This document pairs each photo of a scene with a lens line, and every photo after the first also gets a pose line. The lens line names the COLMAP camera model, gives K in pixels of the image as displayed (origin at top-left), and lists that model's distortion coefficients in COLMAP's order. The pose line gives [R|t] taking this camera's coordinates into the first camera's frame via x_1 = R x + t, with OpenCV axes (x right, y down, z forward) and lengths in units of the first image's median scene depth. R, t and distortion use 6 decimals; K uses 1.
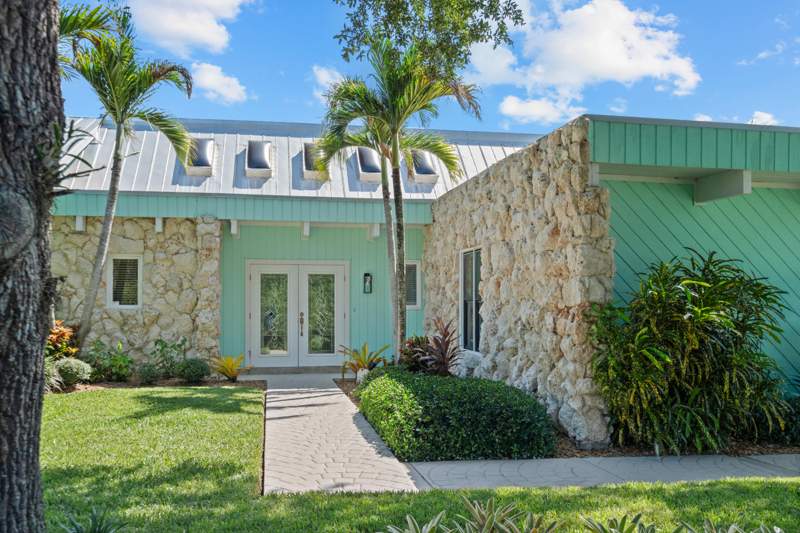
lens RADIAL K [[795.8, 0, 406.8], [0, 795.8, 264.2], [0, 0, 1]] dist [0.072787, 0.000000]
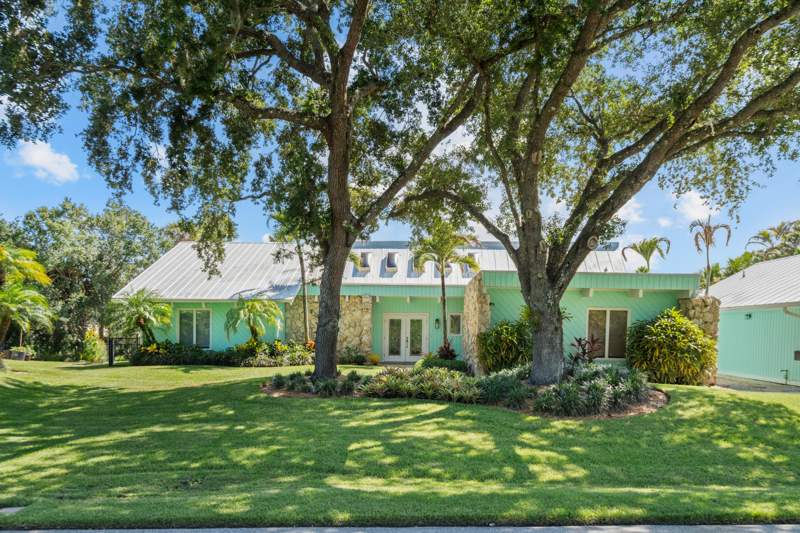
lens RADIAL K [[566.7, 0, 398.3], [0, 566.7, 260.0], [0, 0, 1]] dist [-0.001454, -0.005693]
pose [[0.978815, -0.019676, -0.203799, 0.182211], [0.003584, 0.996866, -0.079032, -0.029749], [0.204715, 0.076628, 0.975818, -0.606419]]
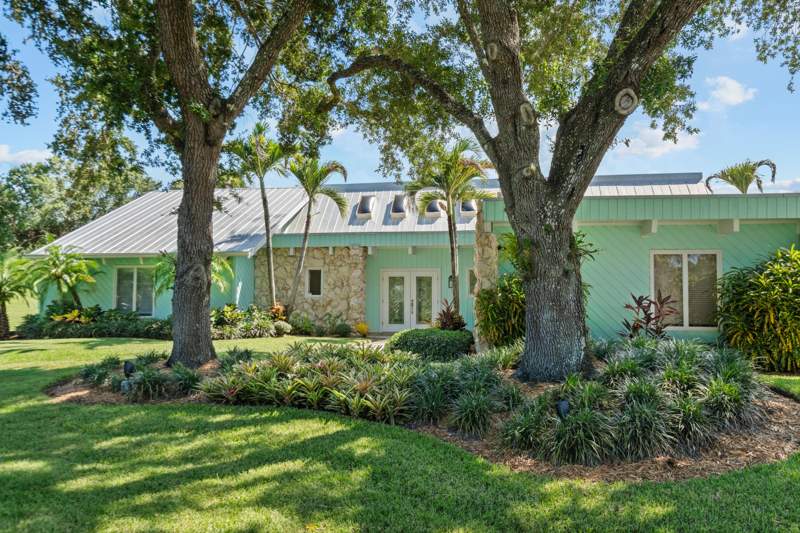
lens RADIAL K [[615.7, 0, 363.2], [0, 615.7, 202.9], [0, 0, 1]] dist [-0.013991, 0.008498]
pose [[0.940445, -0.055251, -0.335426, 0.239467], [0.020075, 0.994008, -0.107446, -0.005173], [0.339353, 0.094314, 0.935919, -0.302568]]
